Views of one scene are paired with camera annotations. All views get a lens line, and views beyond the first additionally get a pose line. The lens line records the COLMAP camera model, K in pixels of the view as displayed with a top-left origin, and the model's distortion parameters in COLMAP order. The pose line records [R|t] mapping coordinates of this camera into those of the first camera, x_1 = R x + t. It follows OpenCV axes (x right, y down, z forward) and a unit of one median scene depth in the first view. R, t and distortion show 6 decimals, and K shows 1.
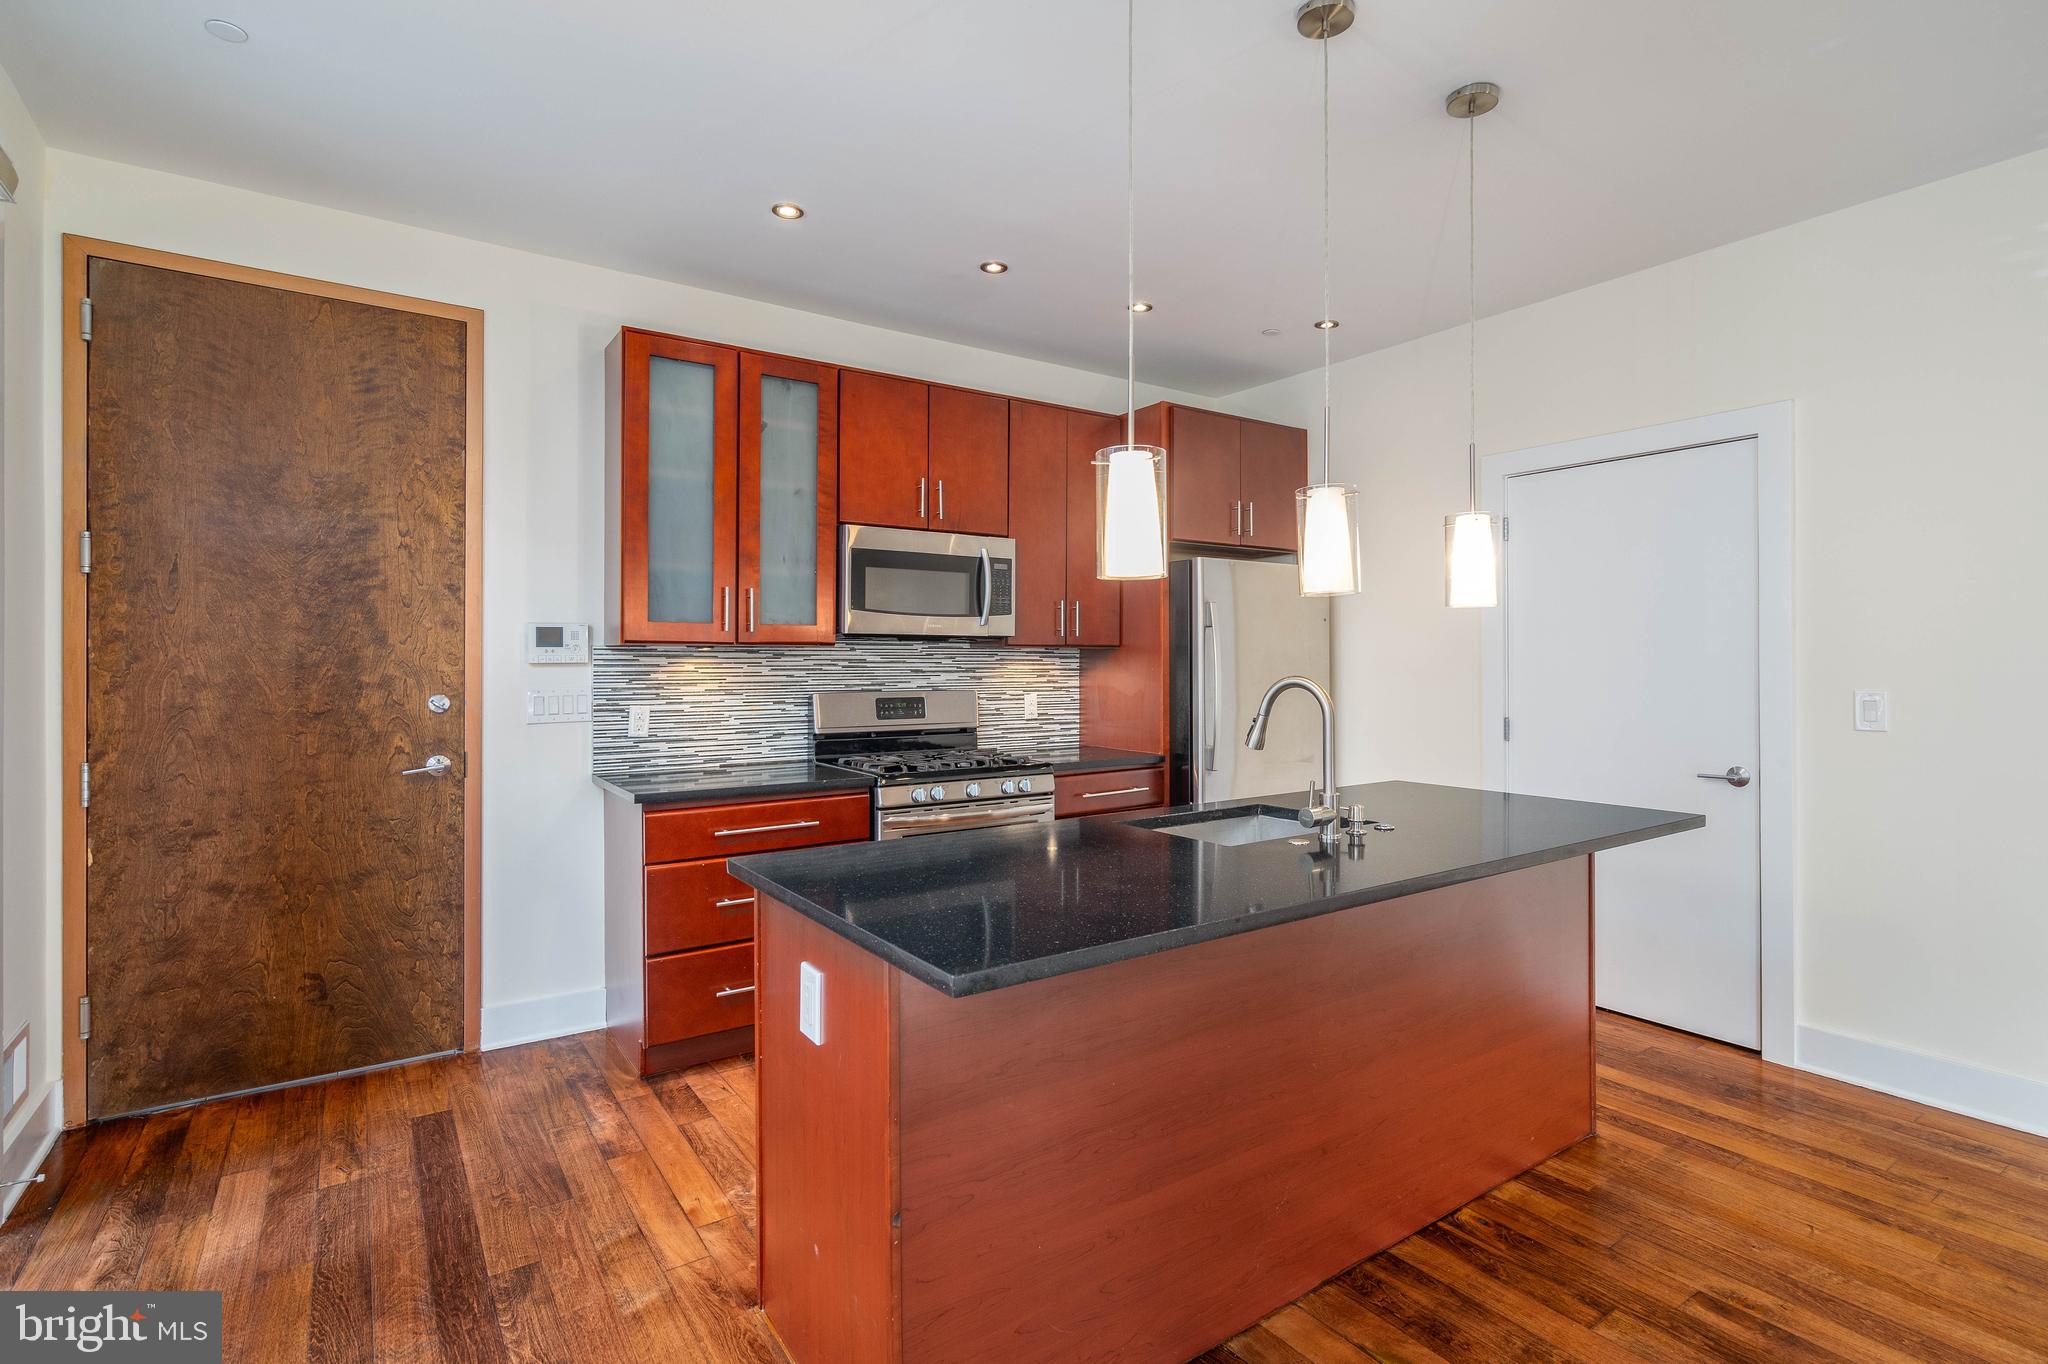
lens RADIAL K [[950.6, 0, 1023.5], [0, 950.6, 666.2], [0, 0, 1]] dist [-0.005456, -0.000854]
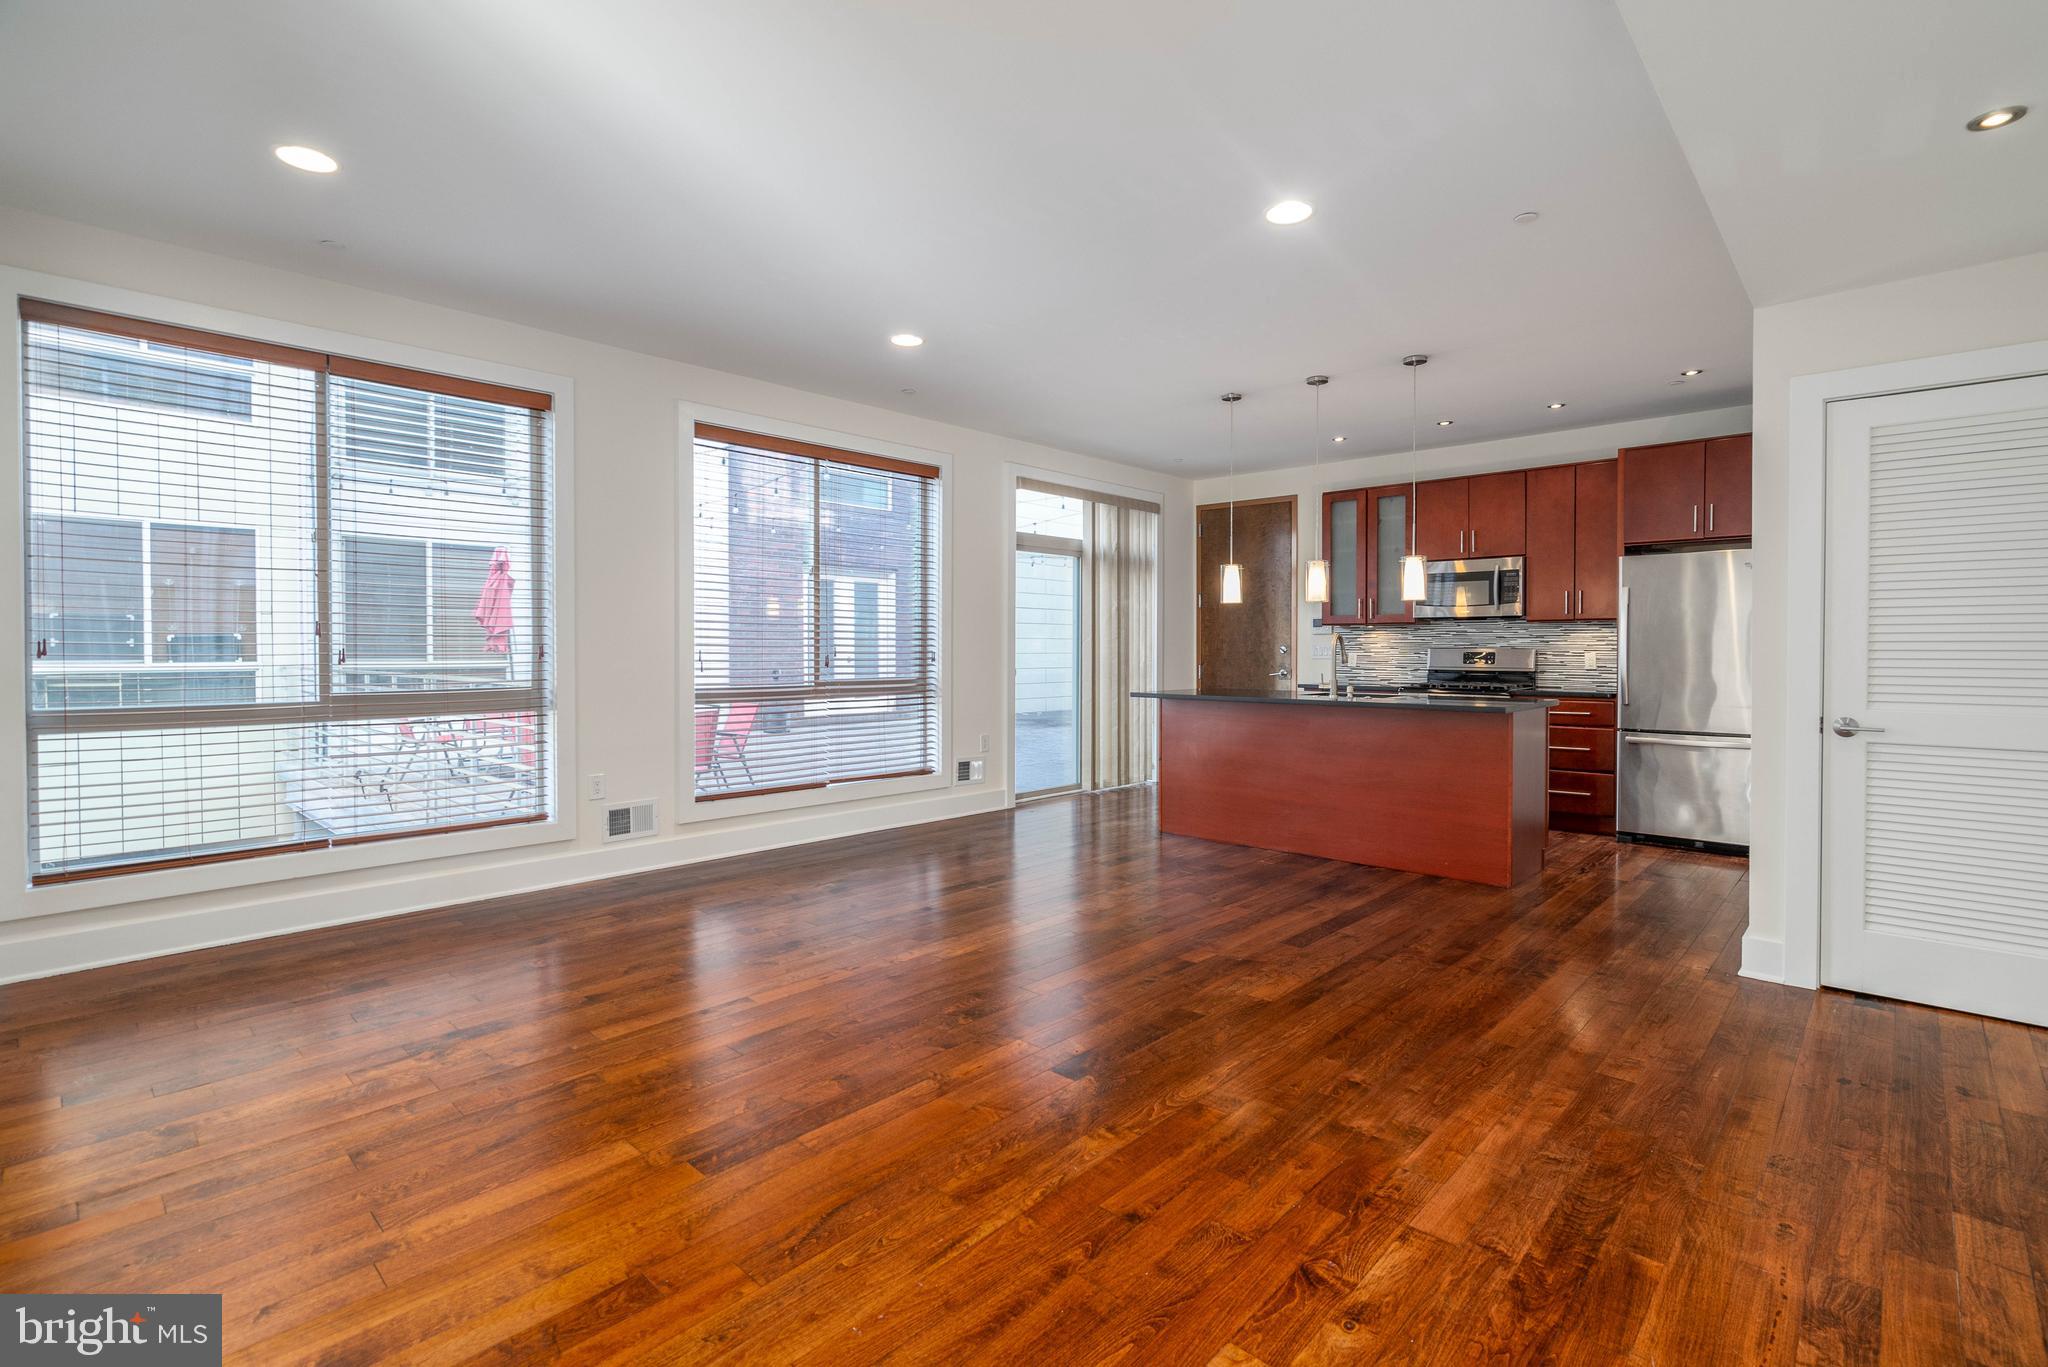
lens RADIAL K [[950.6, 0, 1074.7], [0, 950.6, 660.6], [0, 0, 1]] dist [-0.005456, -0.000854]
pose [[0.254458, 0.015984, -0.966952, 1.472432], [-0.002837, 0.999871, 0.015782, 0.024770], [0.967080, -0.001272, 0.254471, -0.184471]]
